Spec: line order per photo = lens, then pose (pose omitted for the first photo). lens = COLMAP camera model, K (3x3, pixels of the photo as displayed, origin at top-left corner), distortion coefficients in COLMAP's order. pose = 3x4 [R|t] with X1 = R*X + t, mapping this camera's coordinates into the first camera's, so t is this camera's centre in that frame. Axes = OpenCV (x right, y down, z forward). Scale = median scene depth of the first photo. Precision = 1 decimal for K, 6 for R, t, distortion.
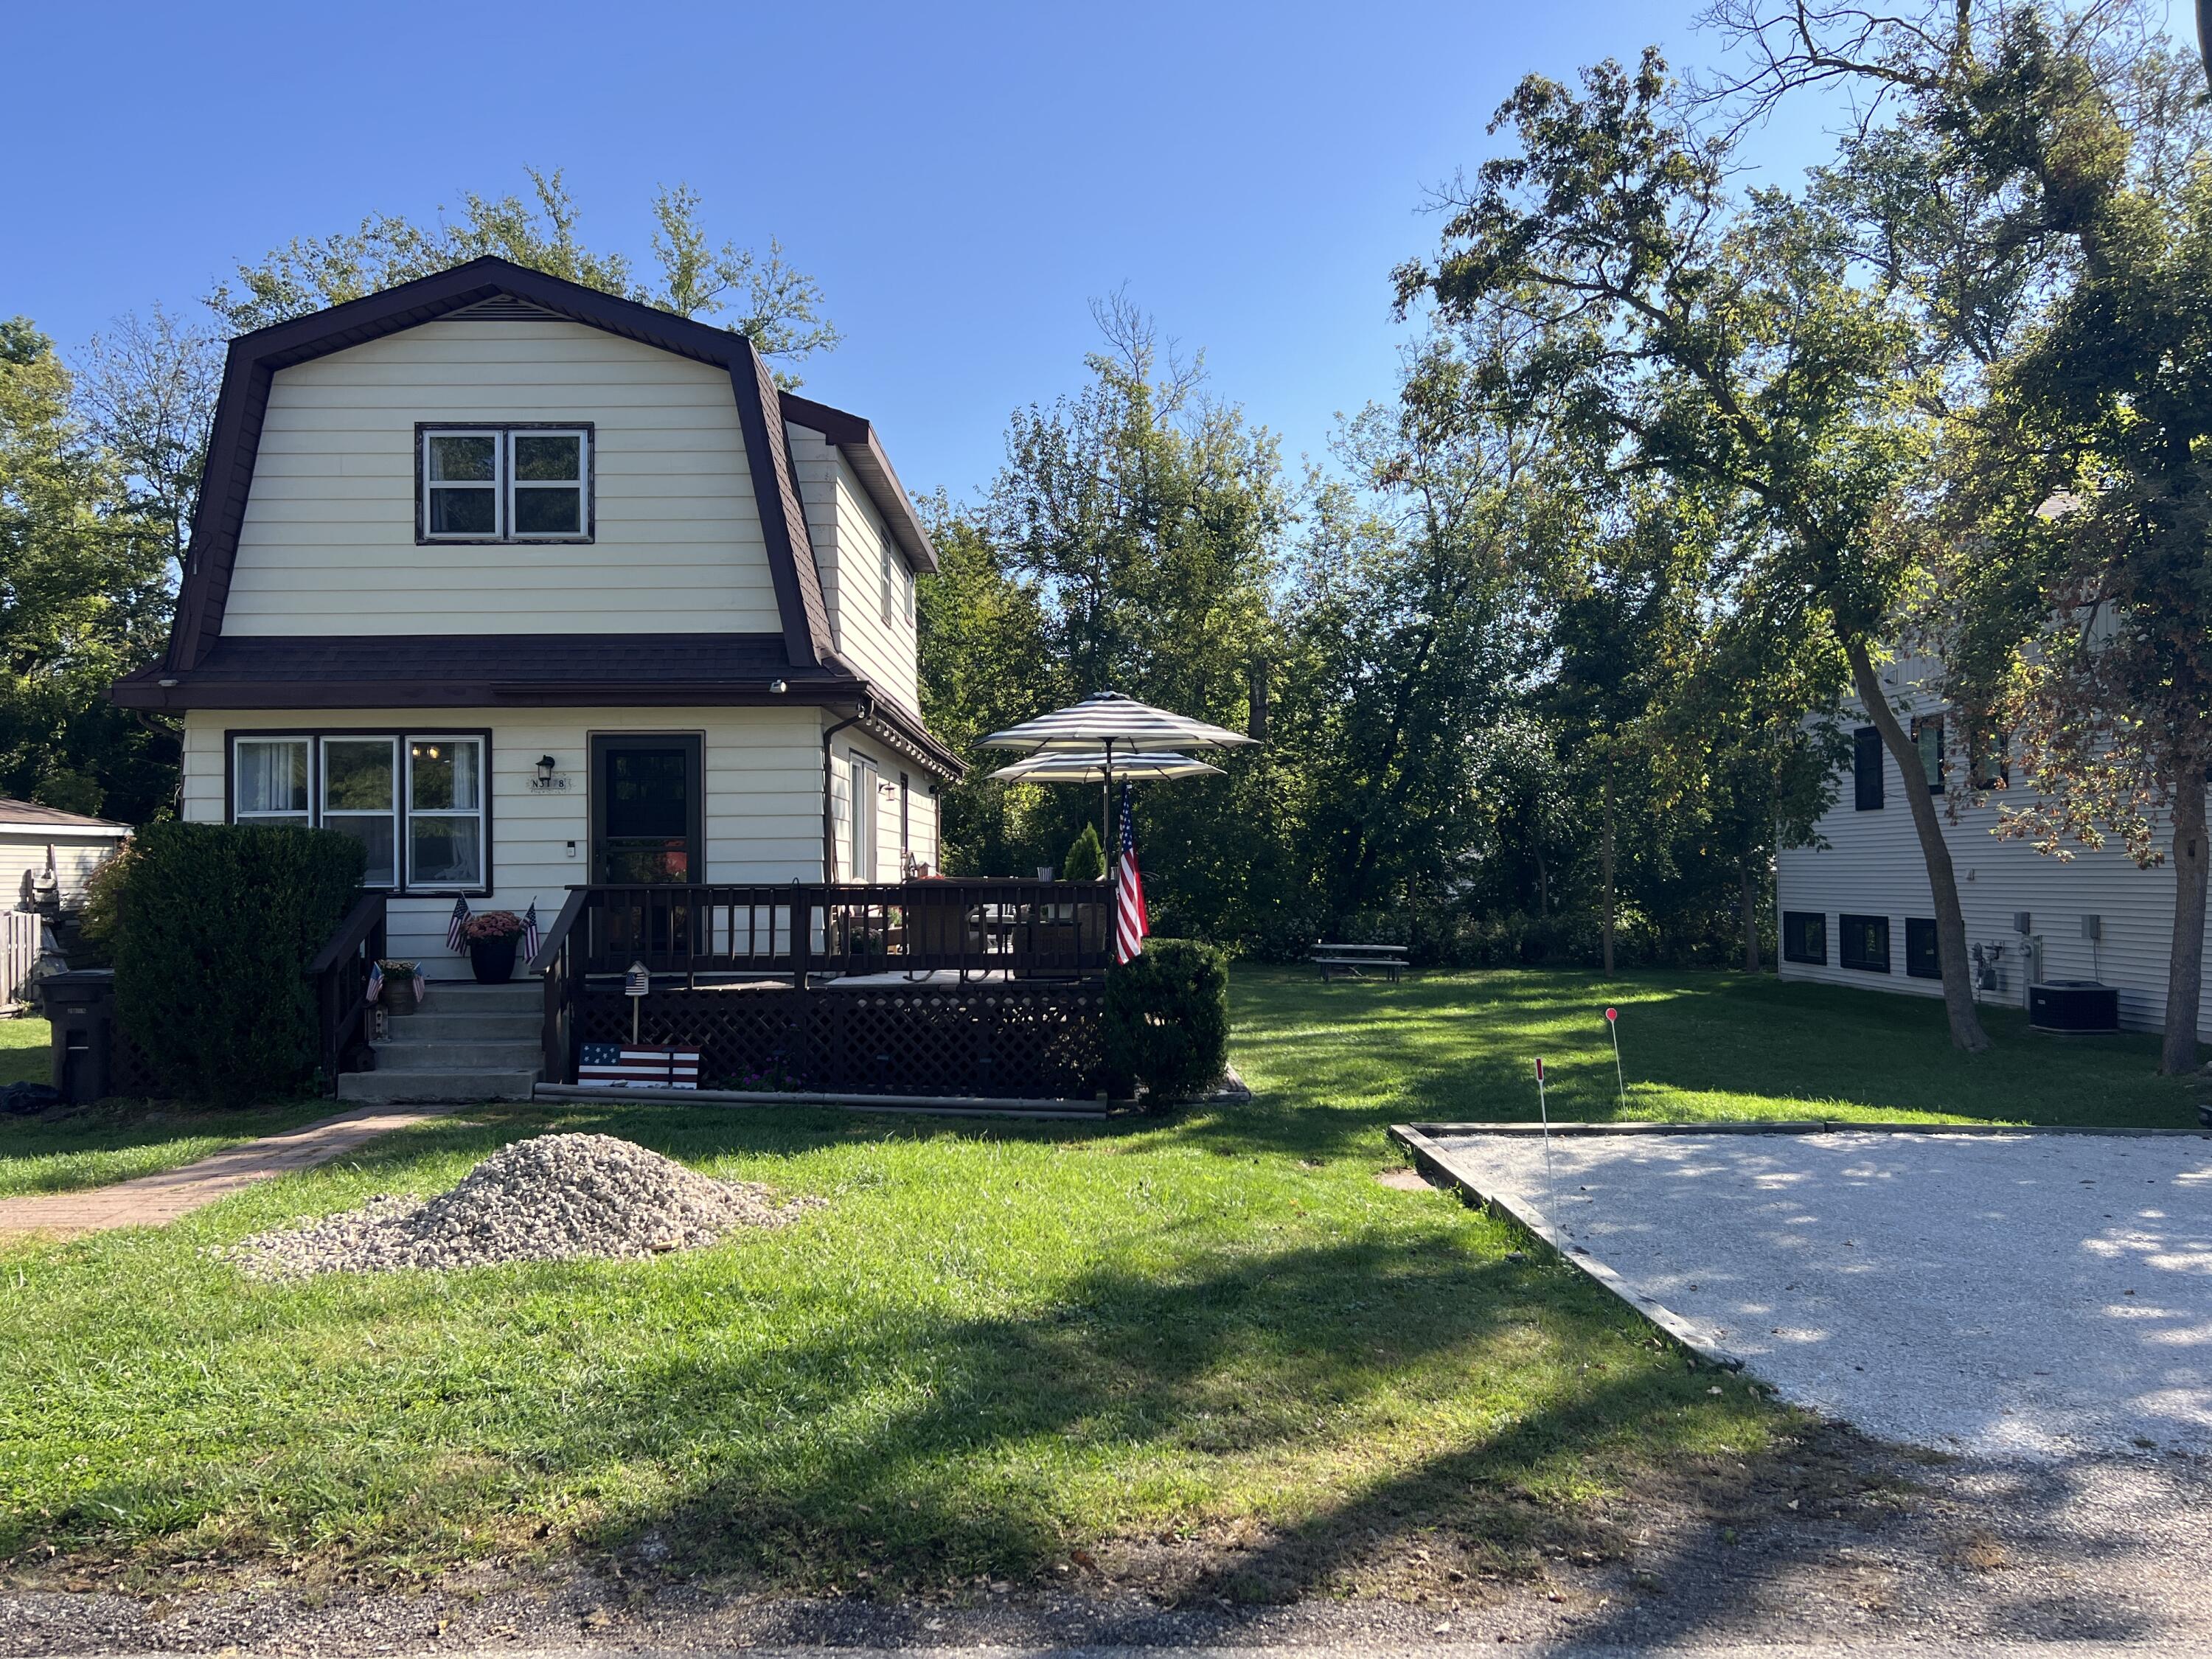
lens RADIAL K [[1678.9, 0, 1110.1], [0, 1678.9, 862.2], [0, 0, 1]] dist [0.004600, -0.000707]
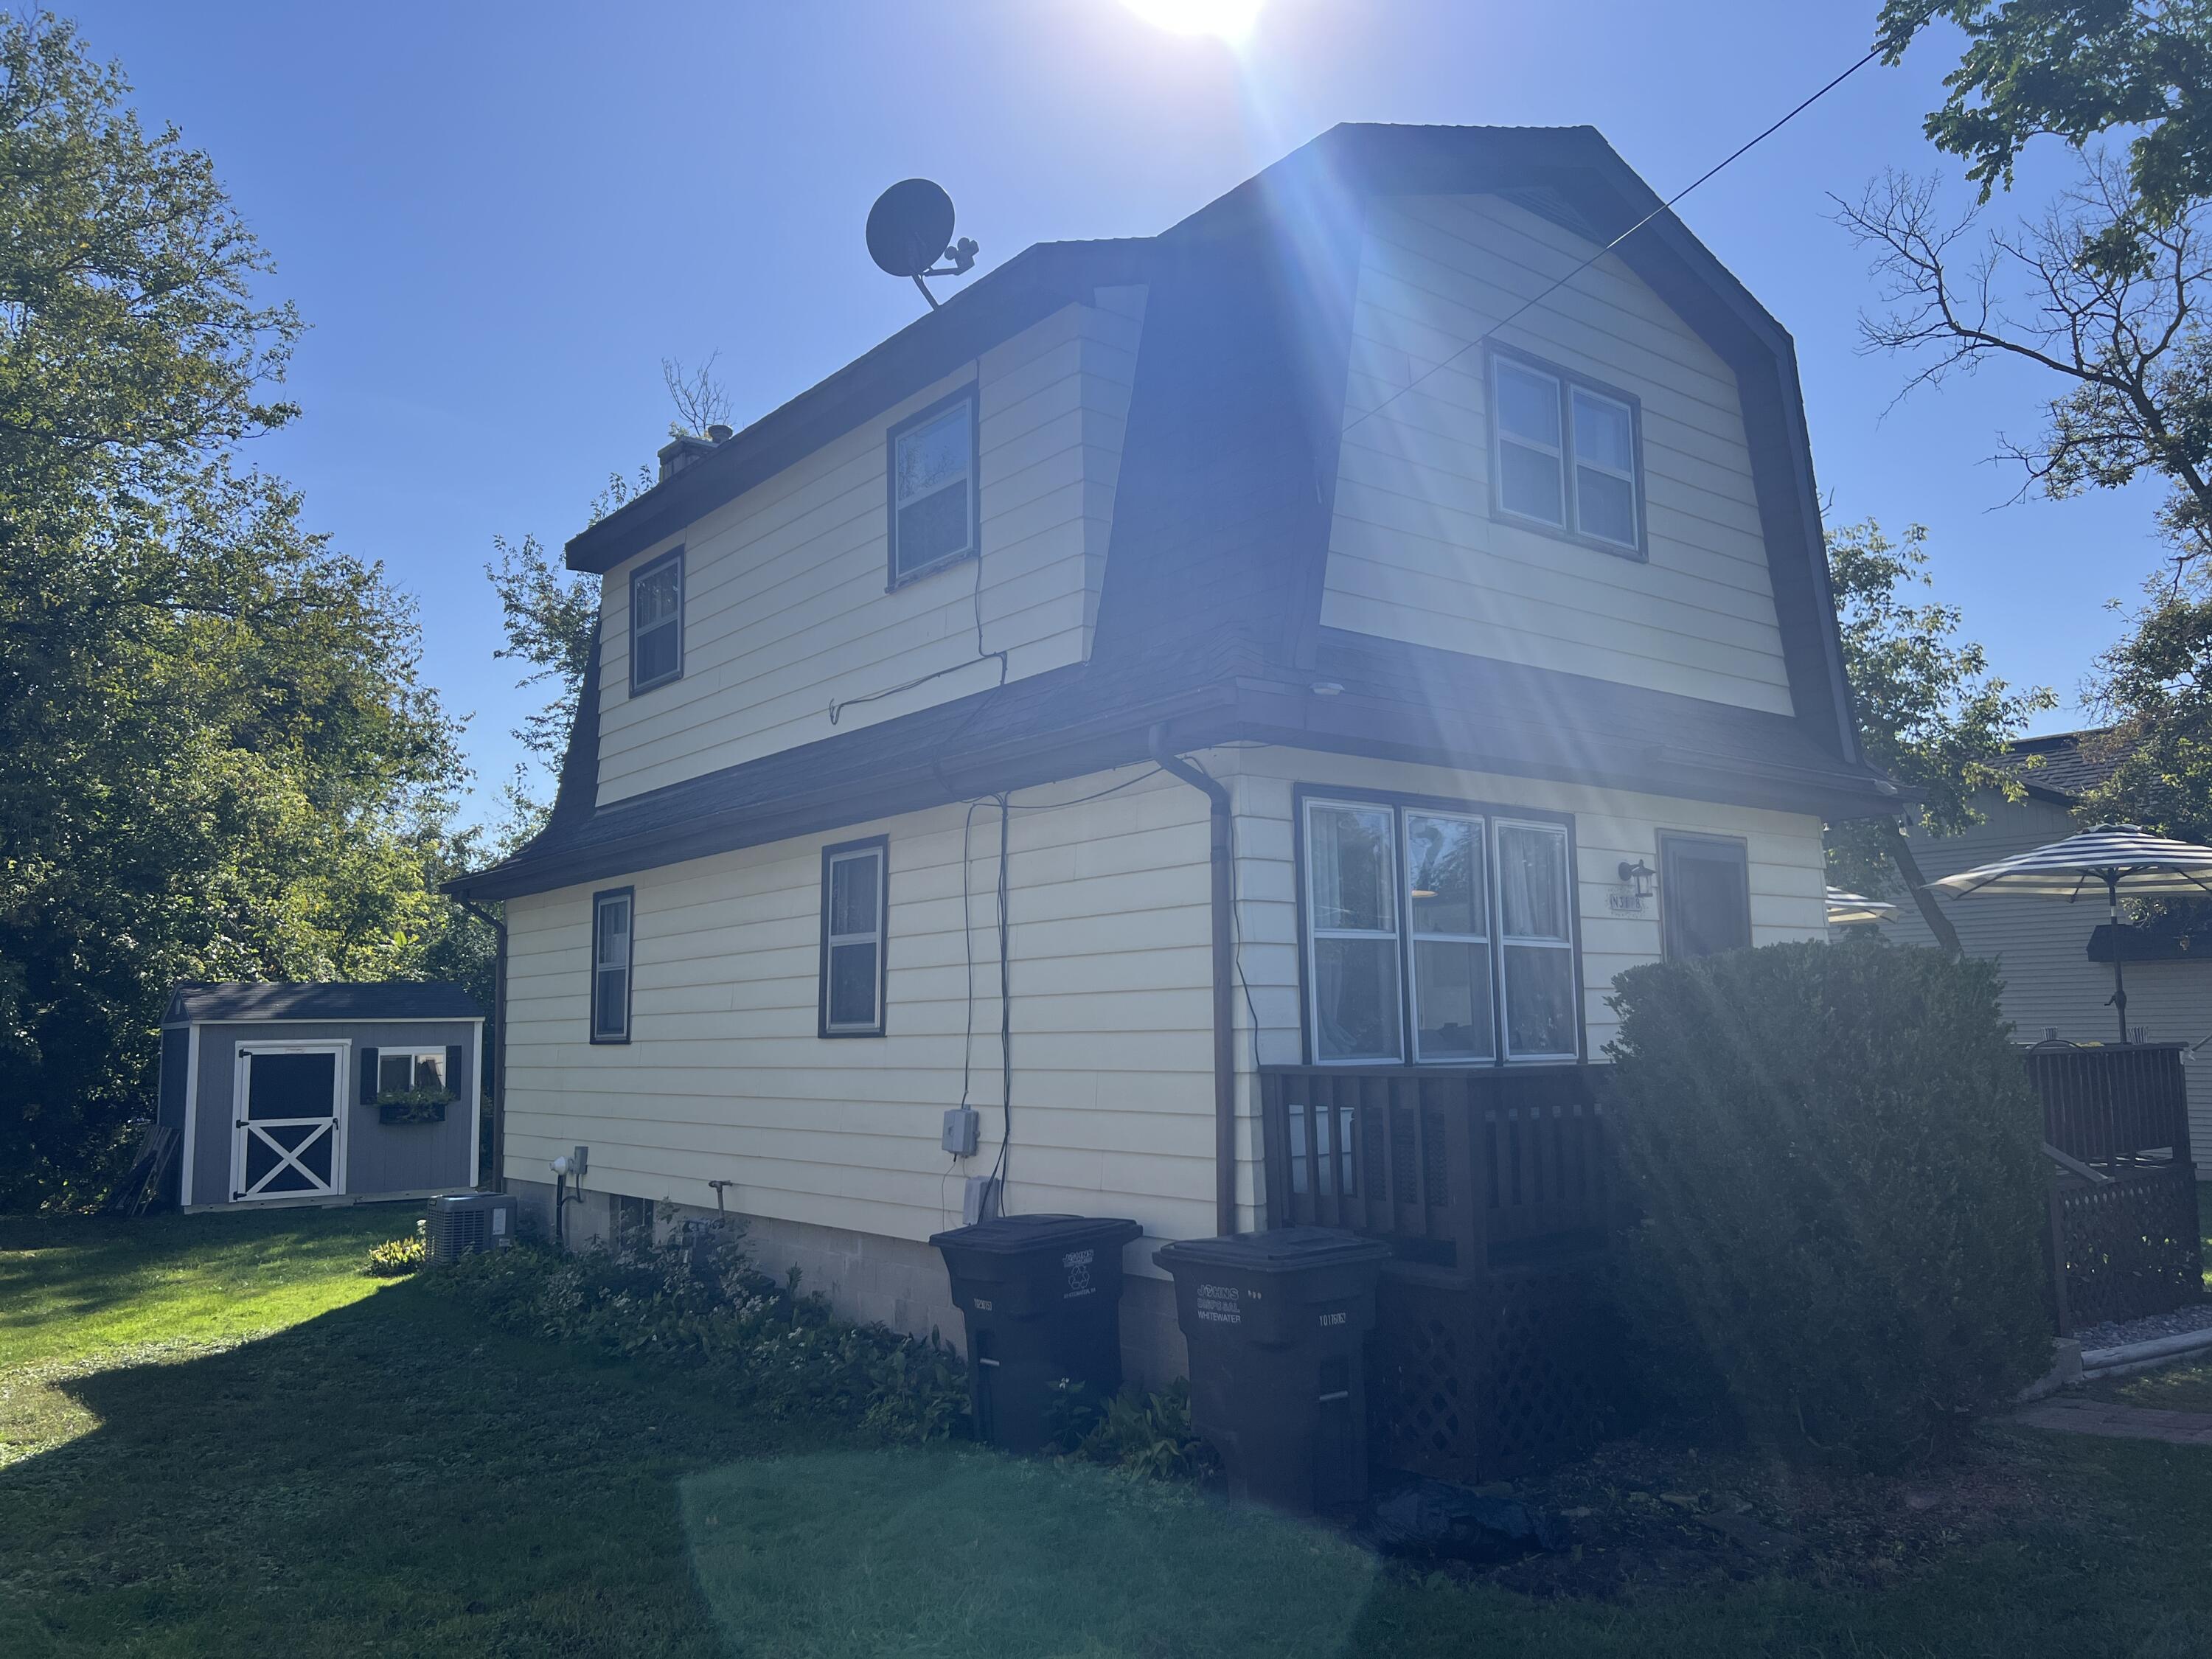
lens RADIAL K [[1678.9, 0, 1110.1], [0, 1678.9, 862.2], [0, 0, 1]] dist [0.004600, -0.000707]
pose [[0.791402, 0.057574, 0.608578, -0.909030], [0.007870, 0.994513, -0.104320, 0.005472], [-0.611245, 0.087348, 0.786606, 0.597146]]
